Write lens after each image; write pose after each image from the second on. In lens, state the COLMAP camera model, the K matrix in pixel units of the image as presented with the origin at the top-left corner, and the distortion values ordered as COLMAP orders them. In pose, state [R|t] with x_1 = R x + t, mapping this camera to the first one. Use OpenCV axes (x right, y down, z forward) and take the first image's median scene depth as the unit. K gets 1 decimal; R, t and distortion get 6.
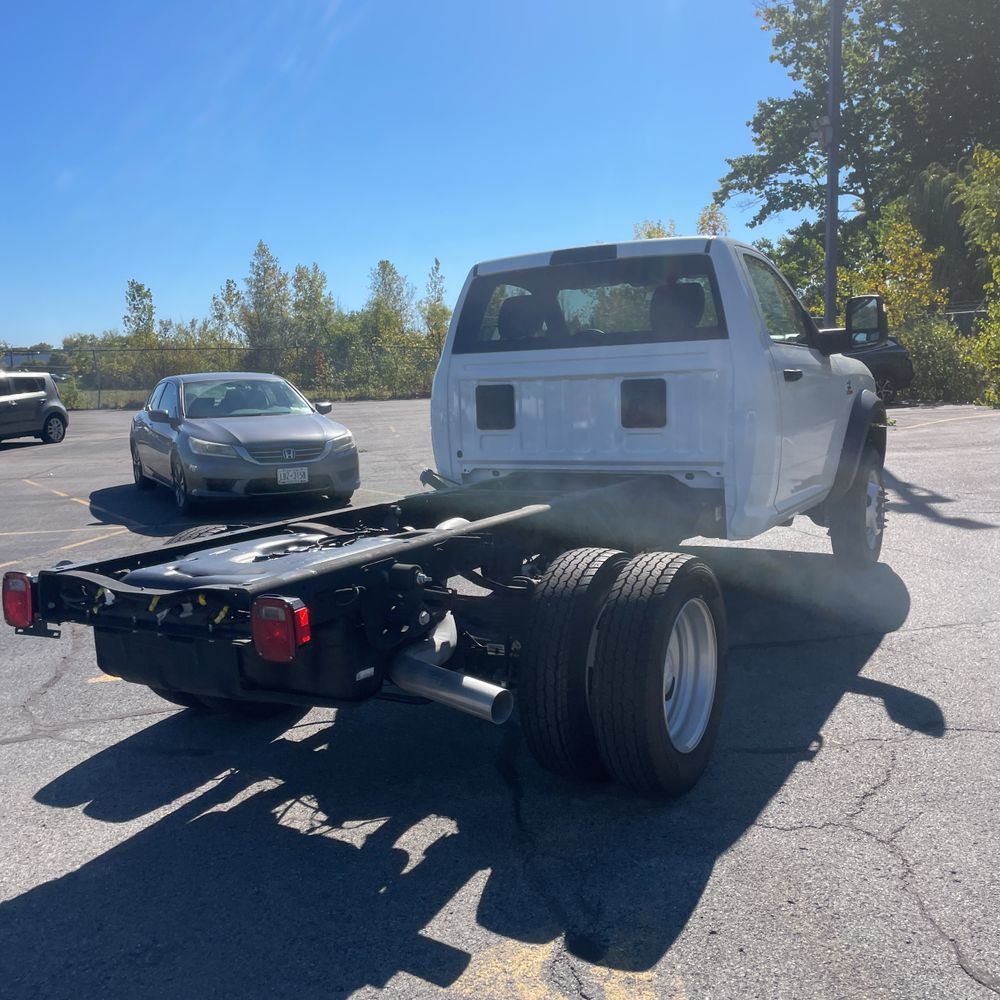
lens RADIAL K [[1004.7, 0, 509.6], [0, 1004.7, 494.7], [0, 0, 1]] dist [0.042815, 0.000000]
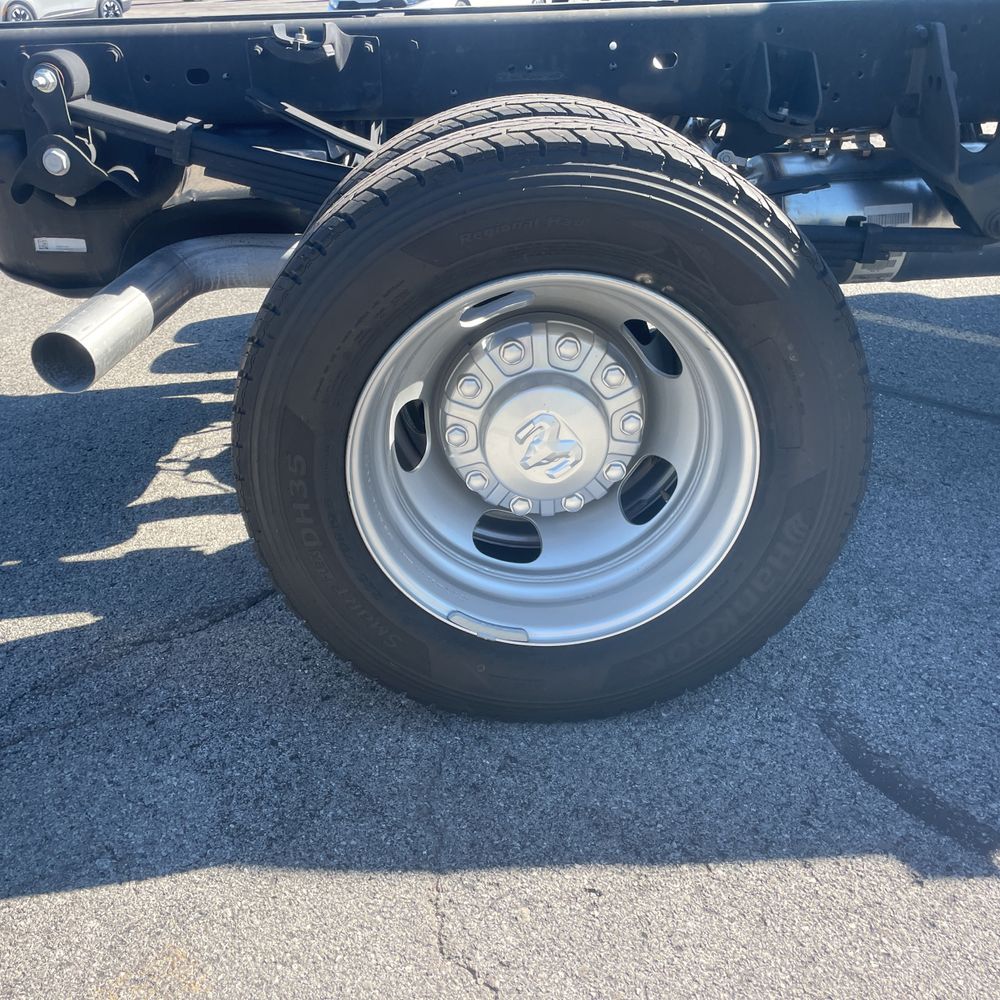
lens RADIAL K [[1004.7, 0, 490.1], [0, 1004.7, 501.4], [0, 0, 1]] dist [0.042815, 0.000000]
pose [[0.522402, 0.407575, -0.748986, 0.298202], [-0.088159, 0.899479, 0.427979, 0.020176], [0.848130, -0.157547, 0.505821, 0.524854]]
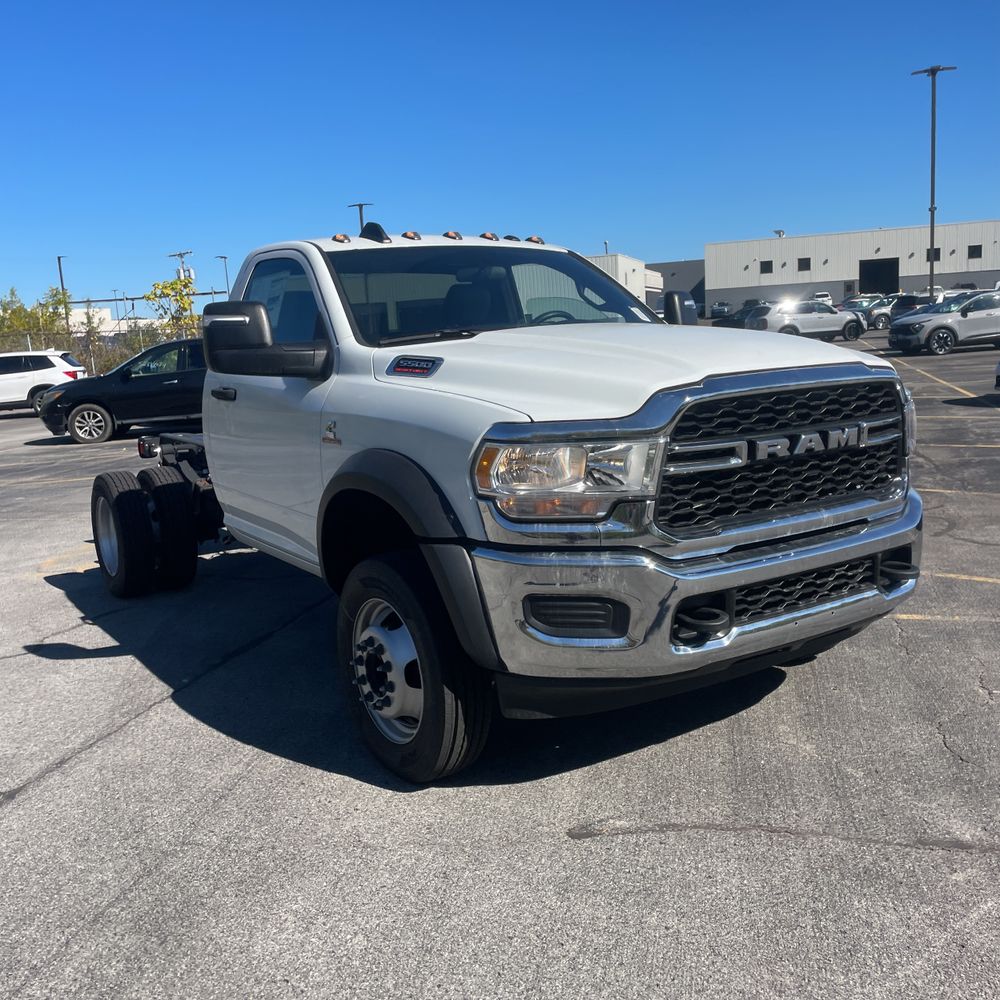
lens RADIAL K [[1004.7, 0, 494.2], [0, 1004.7, 505.0], [0, 0, 1]] dist [0.042815, 0.000000]
pose [[-0.431728, 0.216126, -0.875728, 1.013396], [-0.048299, 0.963938, 0.261707, -0.274823], [0.900710, 0.155283, -0.405721, 1.610042]]
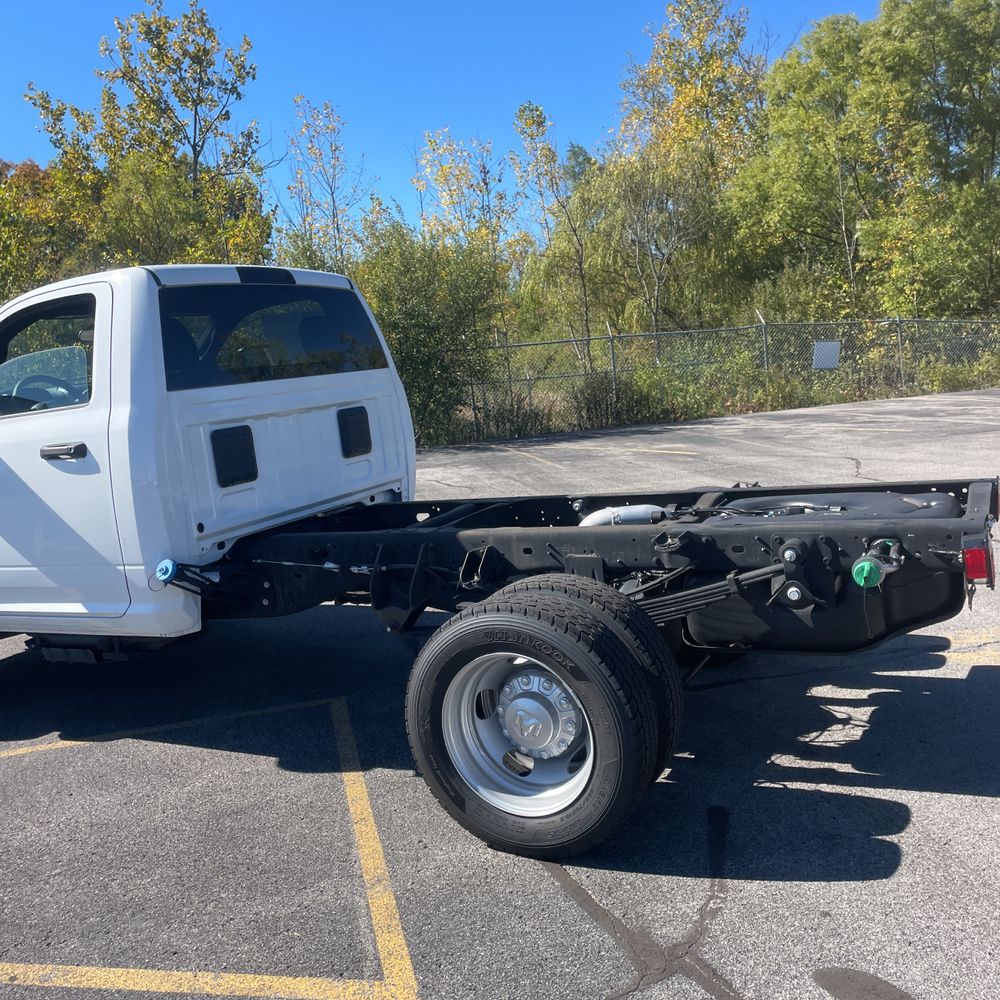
lens RADIAL K [[1004.7, 0, 494.3], [0, 1004.7, 504.9], [0, 0, 1]] dist [0.042815, 0.000000]
pose [[-0.042266, -0.100394, 0.994050, -0.851439], [0.228286, 0.967648, 0.107434, -0.094255], [-0.972676, 0.231469, -0.017980, 0.879108]]
